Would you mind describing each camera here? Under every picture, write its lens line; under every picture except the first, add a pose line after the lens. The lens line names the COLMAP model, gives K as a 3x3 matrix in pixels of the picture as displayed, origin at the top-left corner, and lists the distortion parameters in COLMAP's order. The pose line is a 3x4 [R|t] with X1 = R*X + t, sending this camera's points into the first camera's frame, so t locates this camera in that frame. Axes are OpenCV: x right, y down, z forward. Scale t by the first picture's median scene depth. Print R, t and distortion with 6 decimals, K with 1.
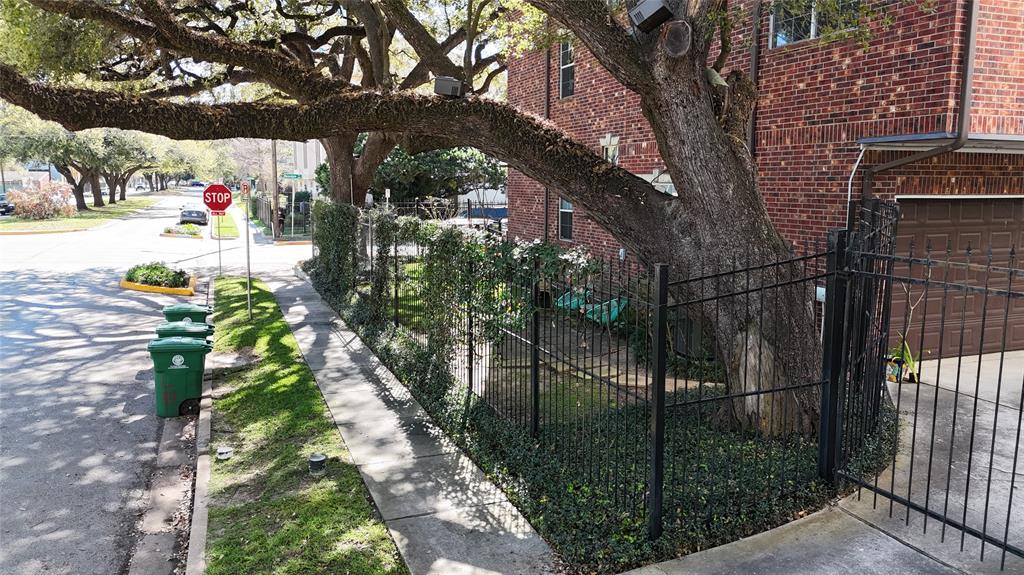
lens RADIAL K [[746.0, 0, 512.0], [0, 746.0, 287.5], [0, 0, 1]] dist [0.061214, -0.089895]
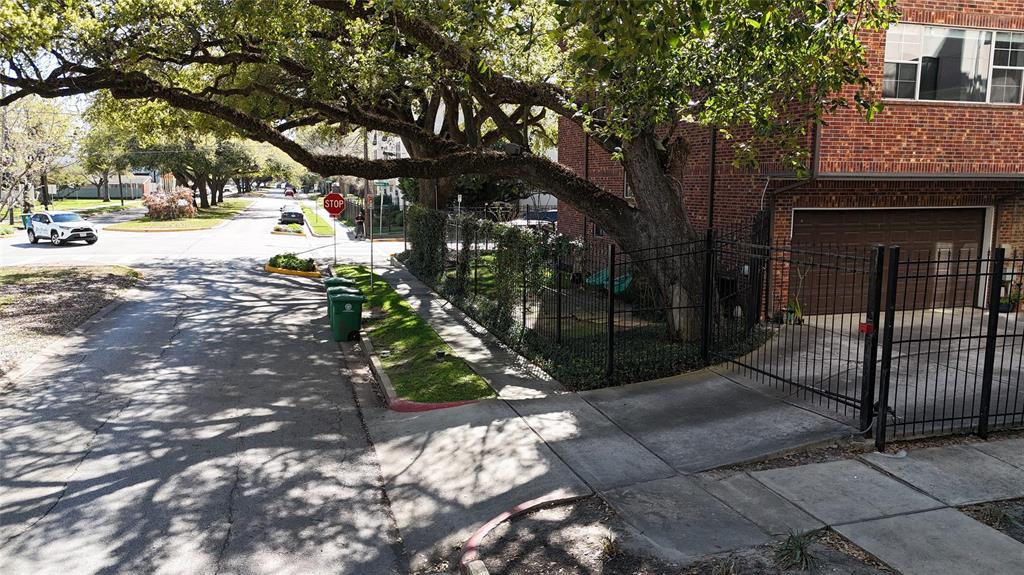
lens RADIAL K [[746.0, 0, 512.0], [0, 746.0, 287.5], [0, 0, 1]] dist [0.061214, -0.089895]
pose [[0.996585, 0.010650, -0.081882, 0.046195], [-0.010701, 0.999943, -0.000186, 0.048473], [0.081875, 0.001061, 0.996642, -0.583669]]
